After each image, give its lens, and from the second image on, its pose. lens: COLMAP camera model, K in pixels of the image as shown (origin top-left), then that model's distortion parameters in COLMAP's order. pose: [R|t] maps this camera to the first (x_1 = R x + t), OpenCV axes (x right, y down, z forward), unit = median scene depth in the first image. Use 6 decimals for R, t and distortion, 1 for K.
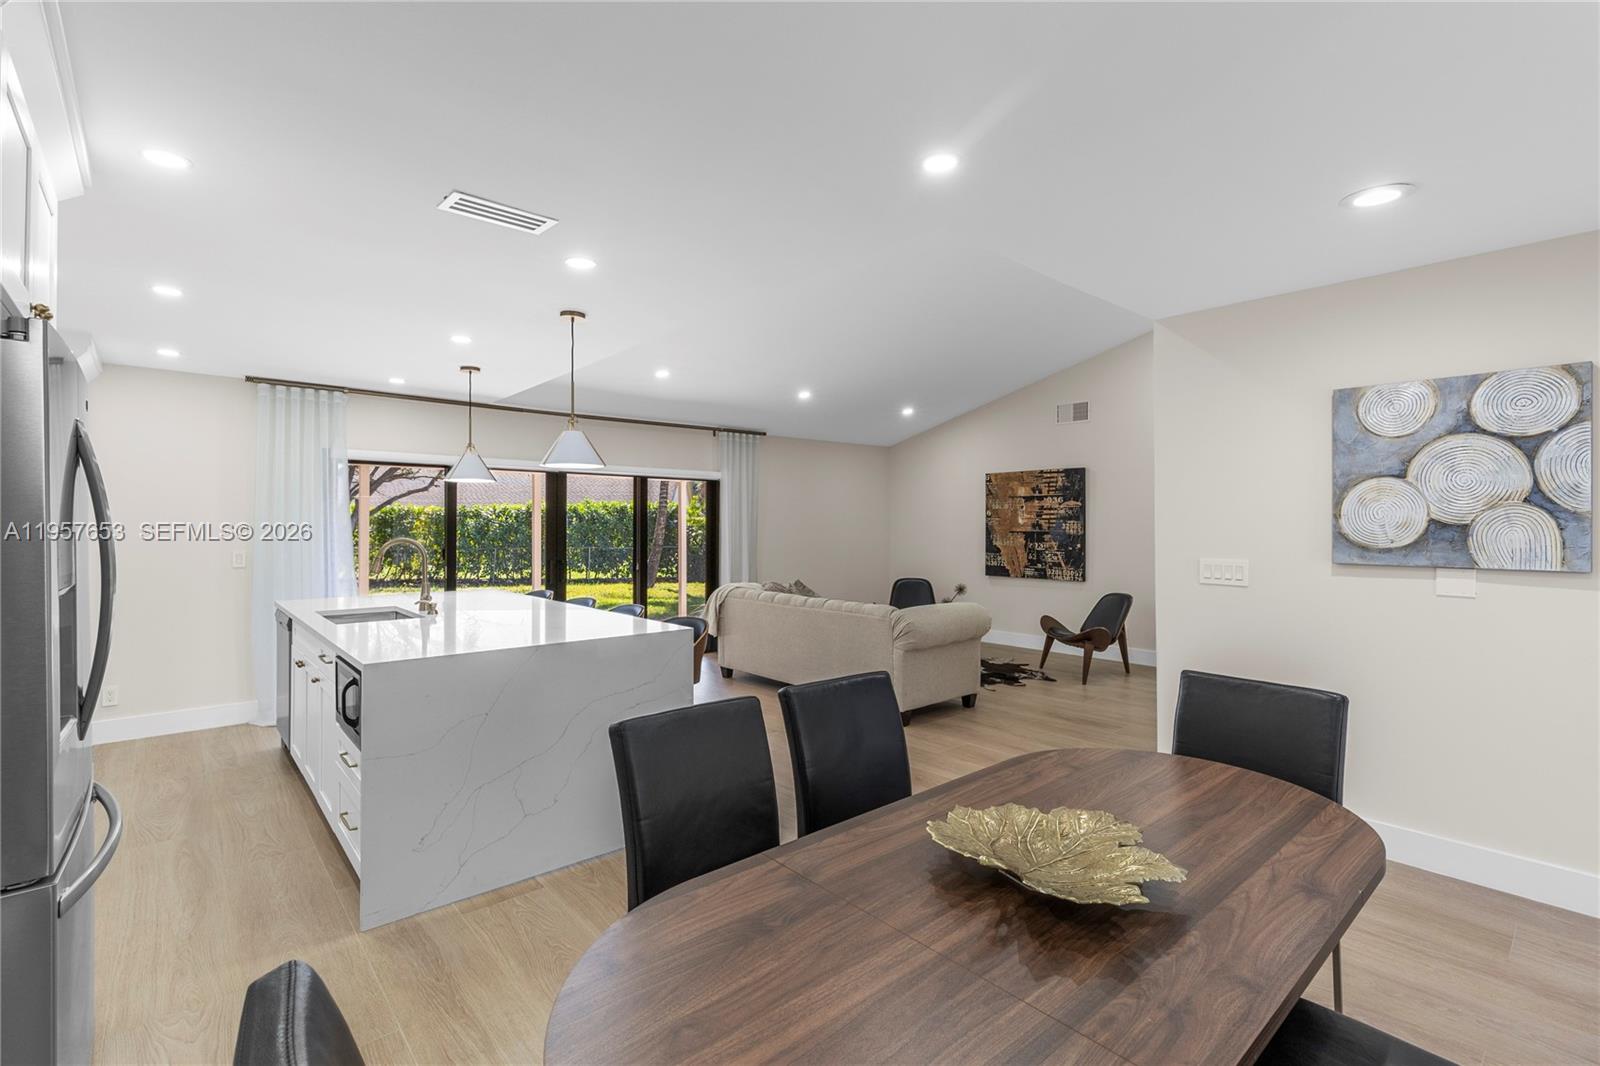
lens RADIAL K [[720.7, 0, 809.9], [0, 720.7, 522.3], [0, 0, 1]] dist [0.004735, -0.000756]
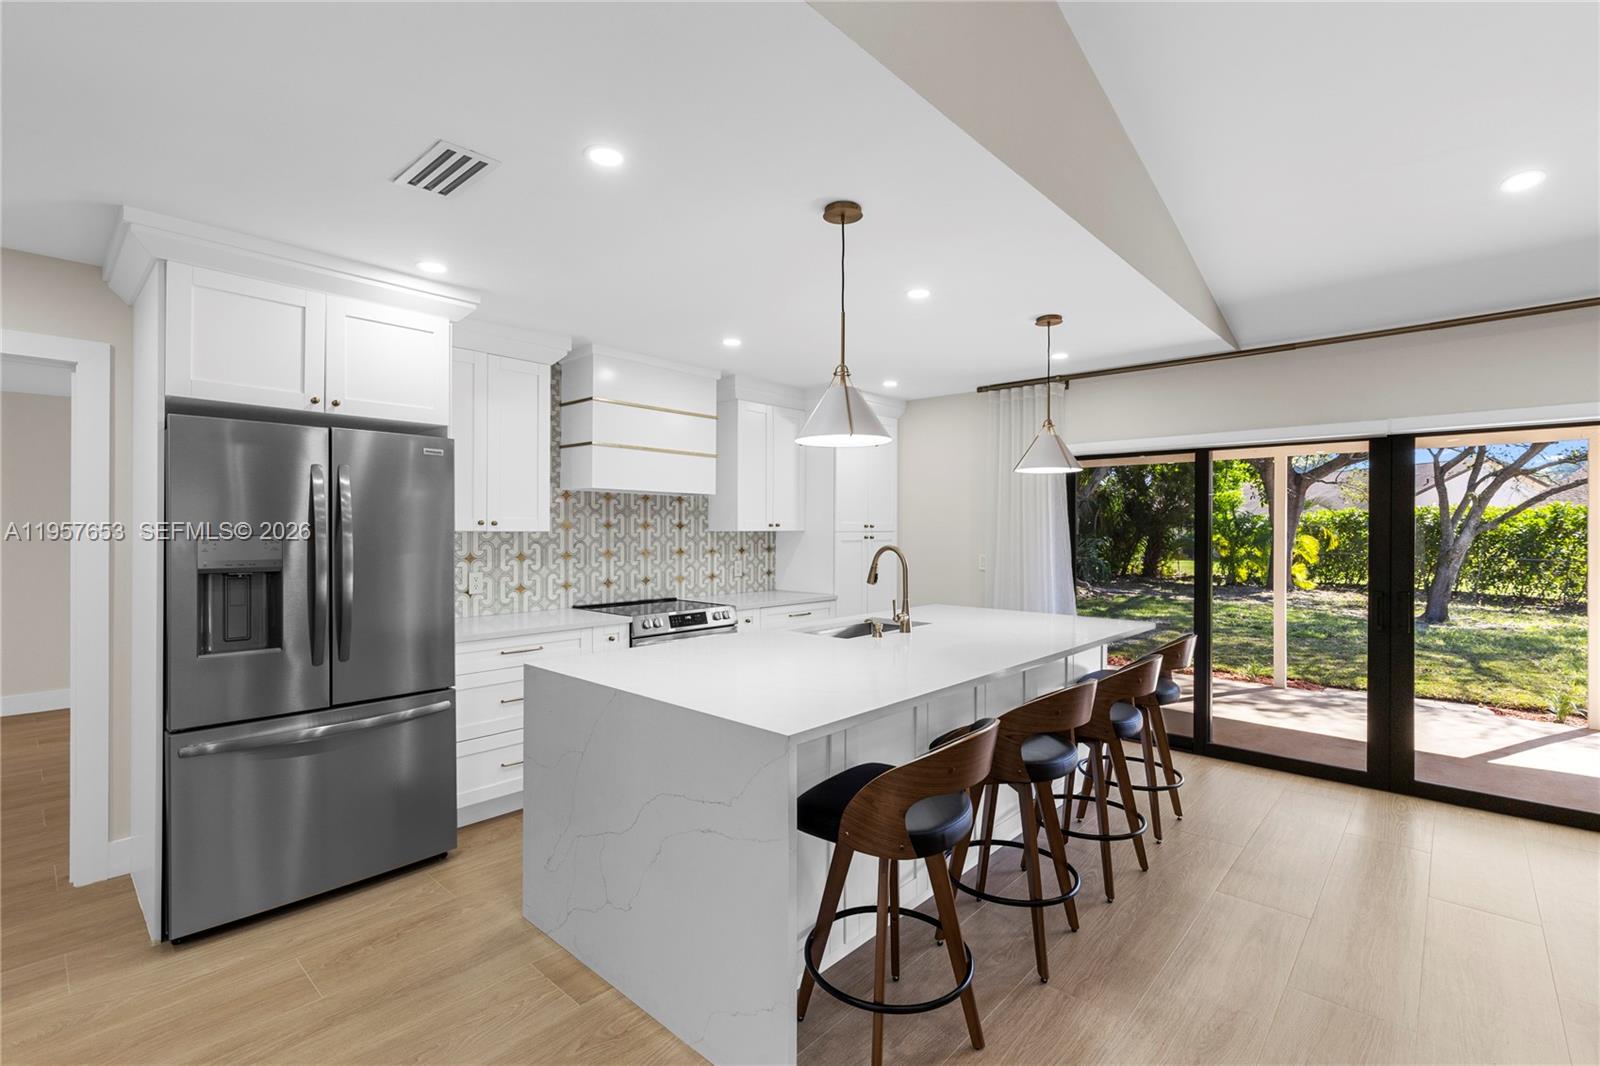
lens RADIAL K [[720.7, 0, 802.2], [0, 720.7, 526.0], [0, 0, 1]] dist [0.004735, -0.000756]
pose [[0.098018, -0.003210, -0.995179, 0.280121], [0.004406, 0.999986, -0.002792, 0.000302], [0.995175, -0.004111, 0.098031, 0.773722]]
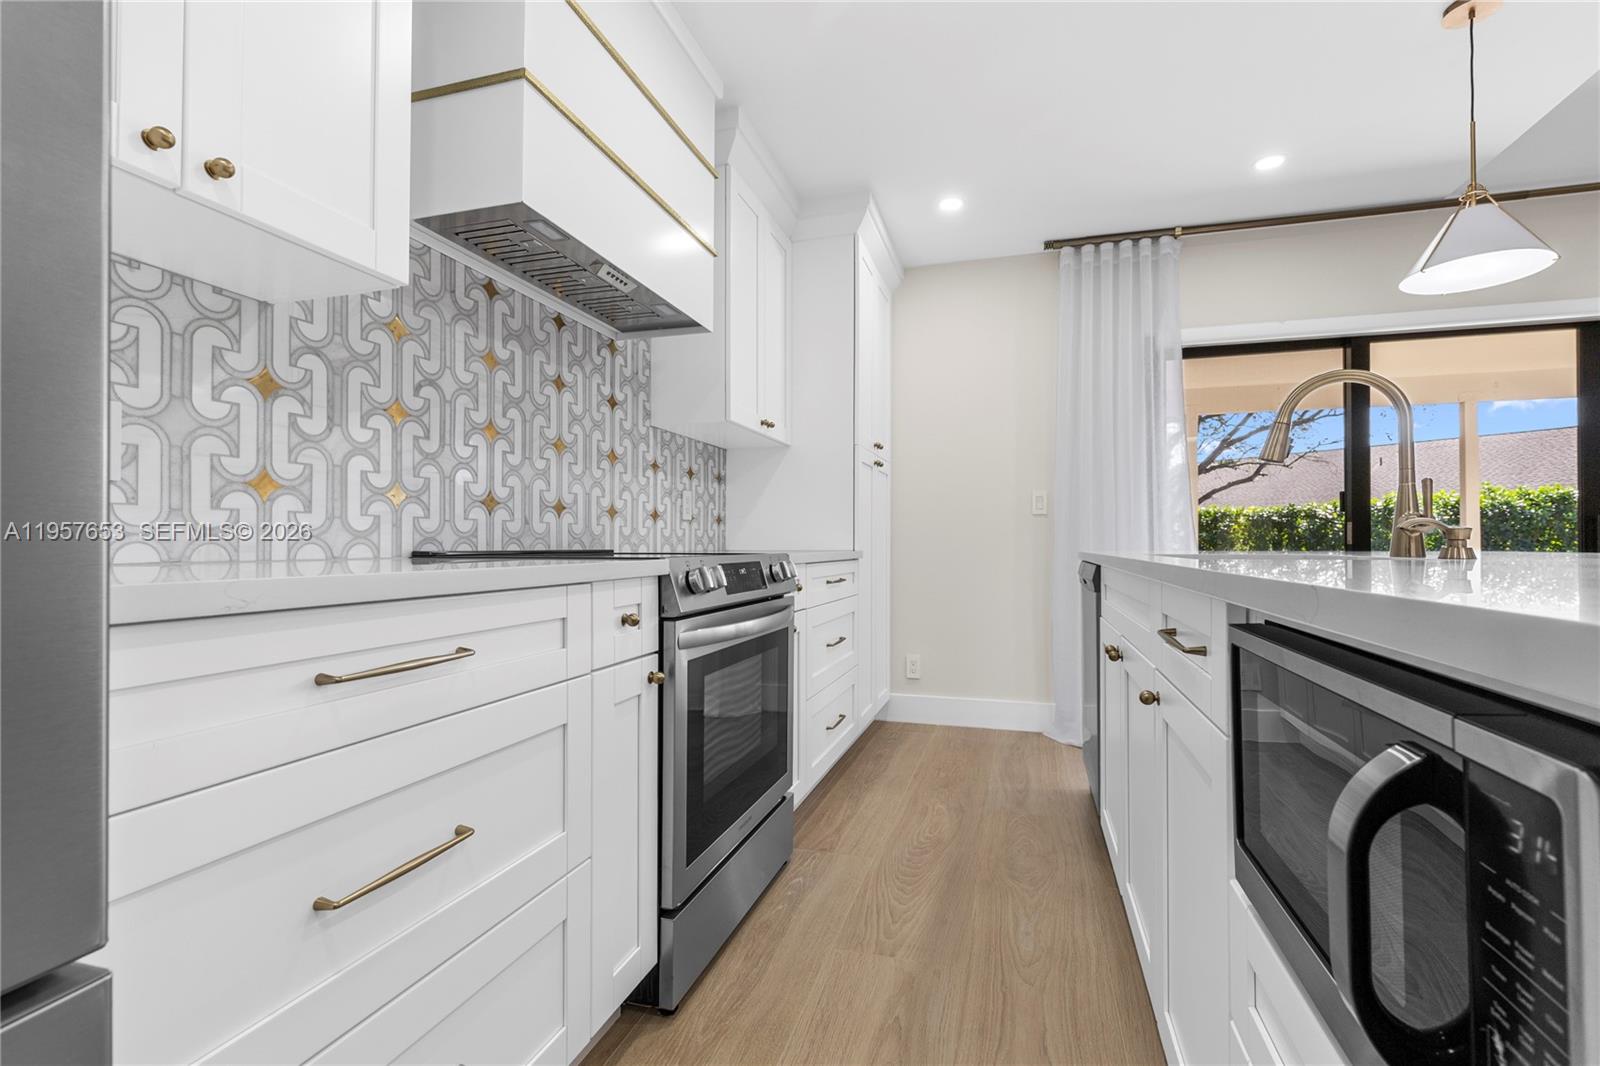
lens RADIAL K [[720.7, 0, 806.9], [0, 720.7, 534.7], [0, 0, 1]] dist [0.004735, -0.000756]
pose [[0.520950, -0.012330, -0.853498, -0.363485], [0.005606, 0.999924, -0.011024, 0.109438], [0.853569, 0.000958, 0.520979, 0.520520]]
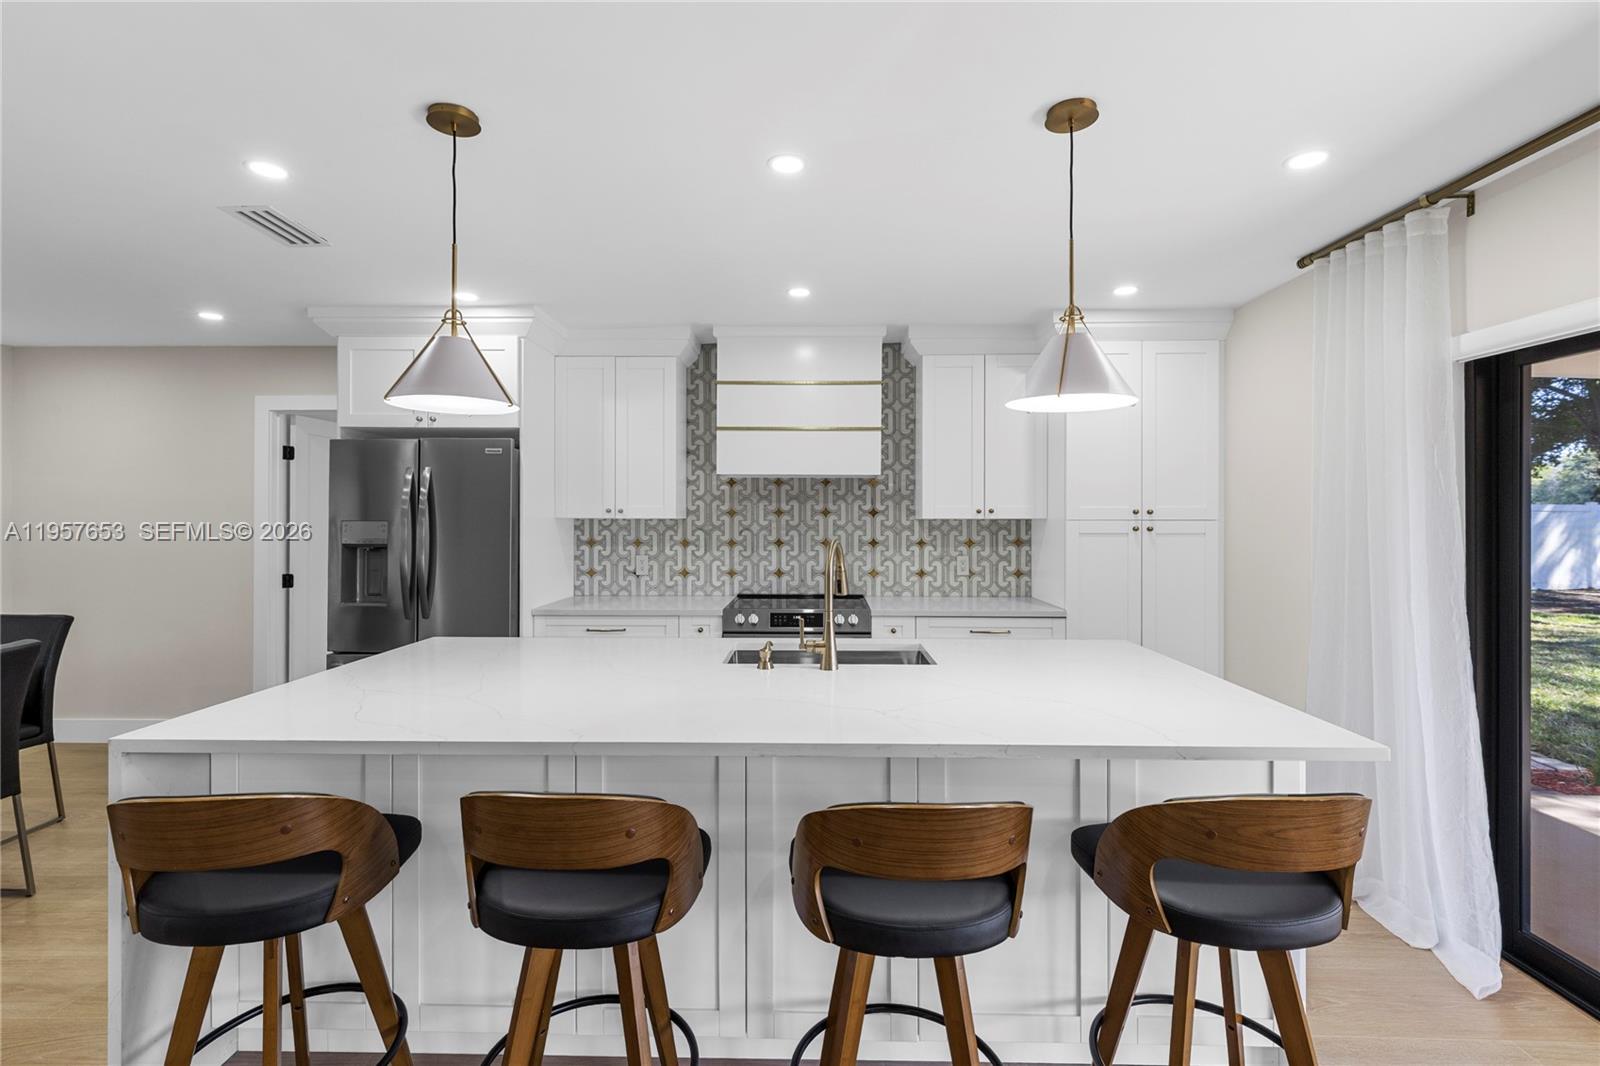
lens RADIAL K [[720.7, 0, 796.9], [0, 720.7, 518.5], [0, 0, 1]] dist [0.004735, -0.000756]
pose [[-0.686890, 0.002965, -0.726756, -0.101655], [0.004102, 0.999992, 0.000203, 0.003636], [0.726750, -0.002842, -0.686896, 1.326718]]
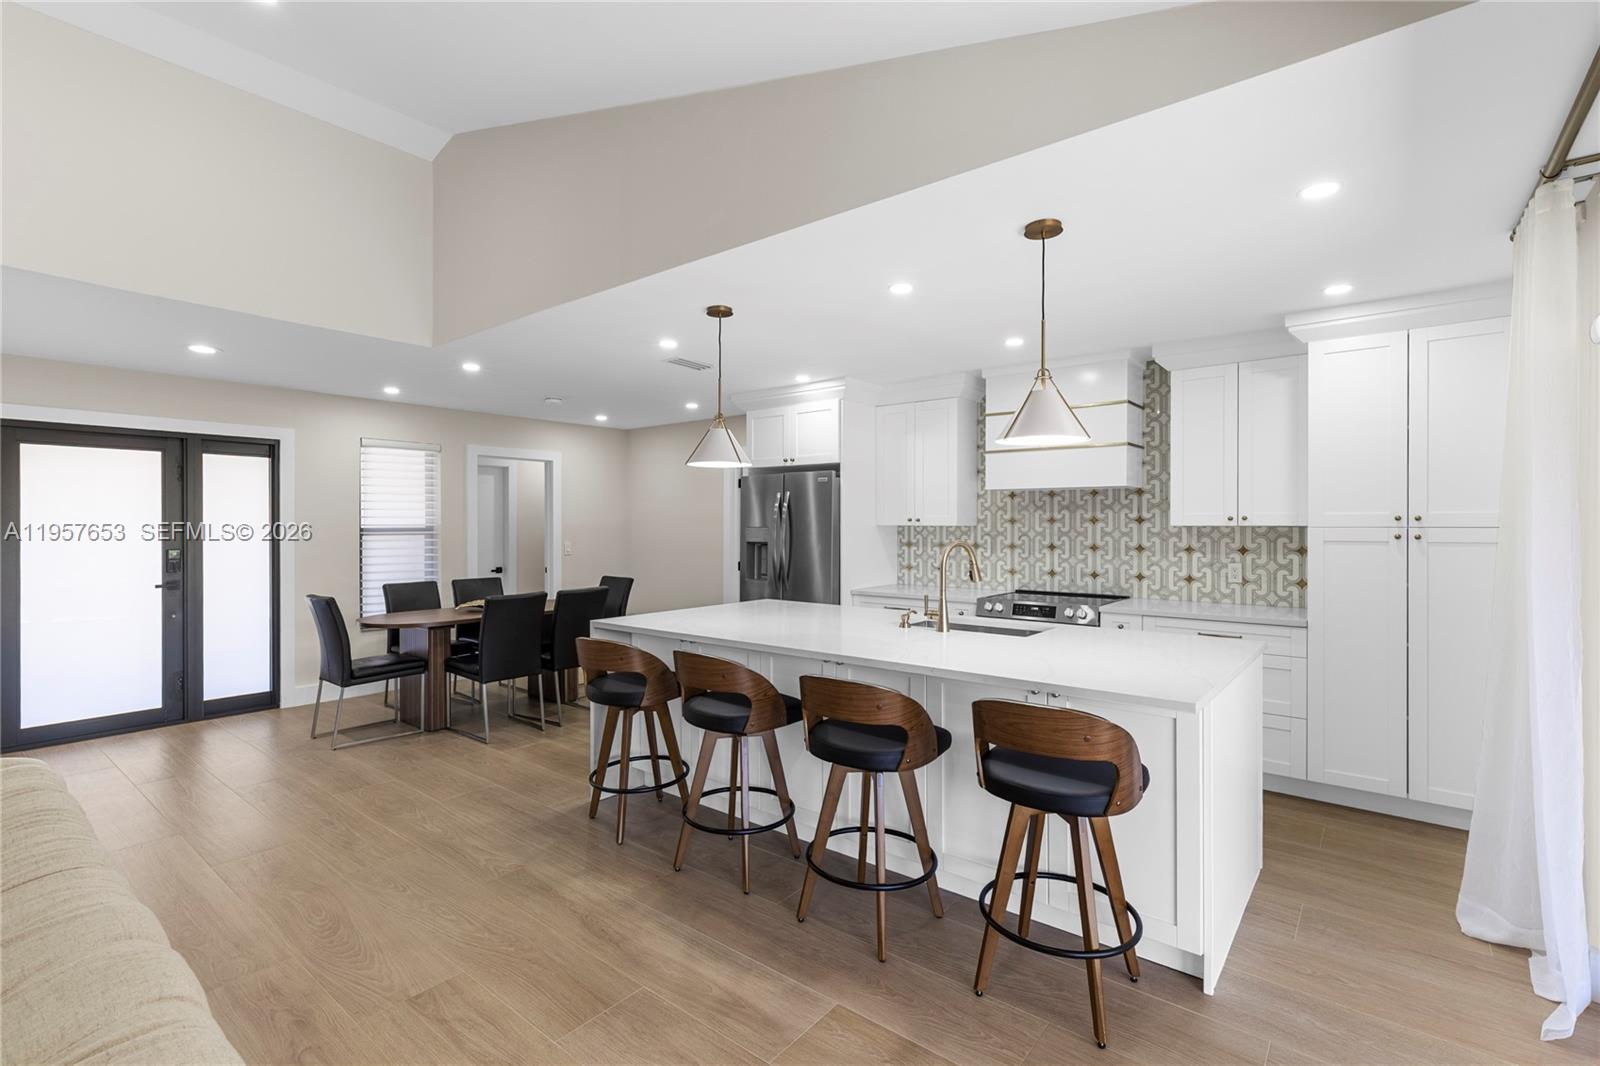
lens RADIAL K [[720.7, 0, 806.6], [0, 720.7, 528.4], [0, 0, 1]] dist [0.004735, -0.000756]
pose [[-0.986992, 0.002518, -0.160749, -0.247872], [0.002608, 0.999997, -0.000351, 0.007570], [0.160748, -0.000766, -0.986995, 1.710729]]
